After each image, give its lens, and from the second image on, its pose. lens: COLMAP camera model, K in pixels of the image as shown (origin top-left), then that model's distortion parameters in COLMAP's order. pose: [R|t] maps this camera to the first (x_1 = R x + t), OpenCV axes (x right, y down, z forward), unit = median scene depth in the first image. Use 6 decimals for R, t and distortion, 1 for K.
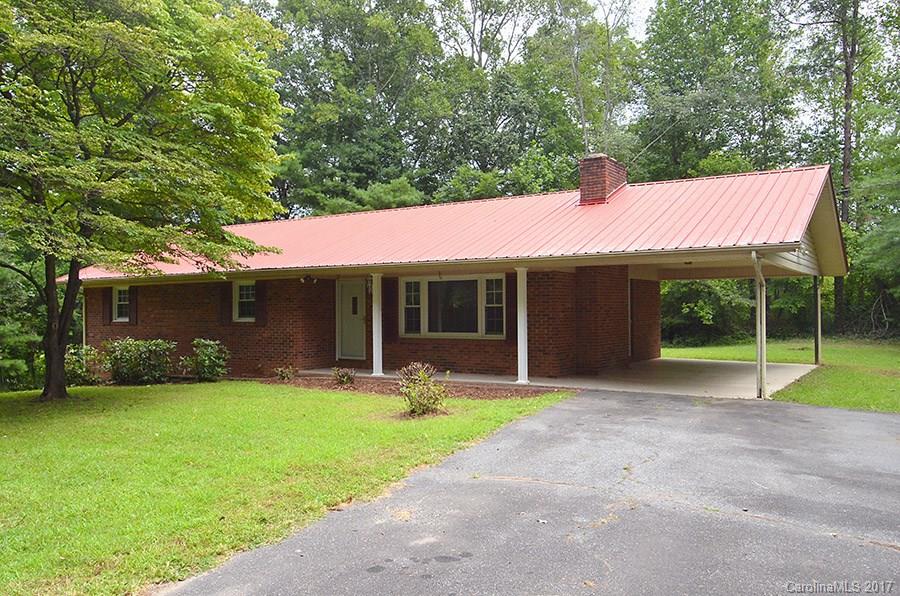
lens RADIAL K [[710.8, 0, 450.9], [0, 710.8, 298.9], [0, 0, 1]] dist [0.008117, 0.004819]
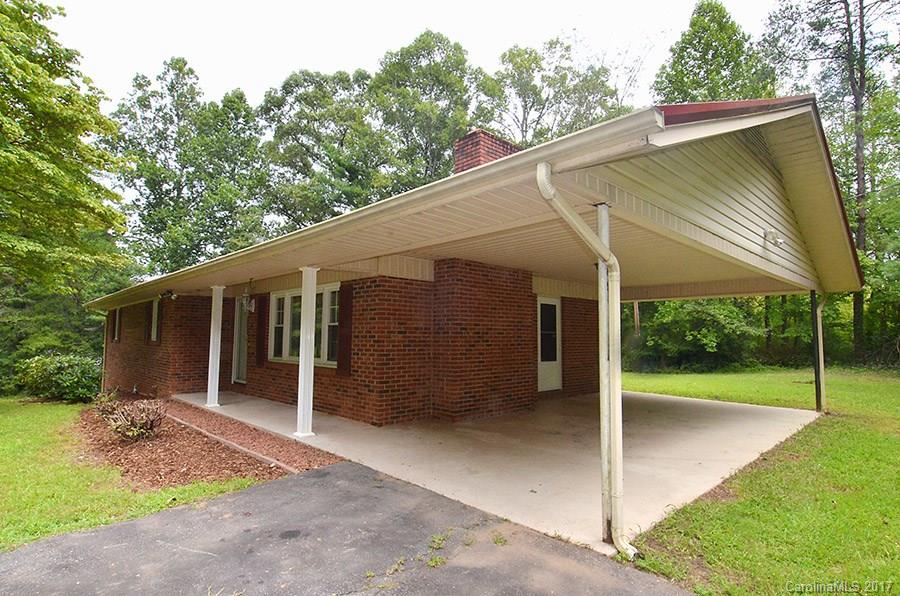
lens RADIAL K [[468.1, 0, 448.2], [0, 468.1, 301.2], [0, 0, 1]] dist [-0.003463, -0.004926]
pose [[0.973894, -0.004087, -0.226966, 0.145711], [-0.009650, 0.998189, -0.059381, 0.006802], [0.226798, 0.060021, 0.972091, 0.255933]]
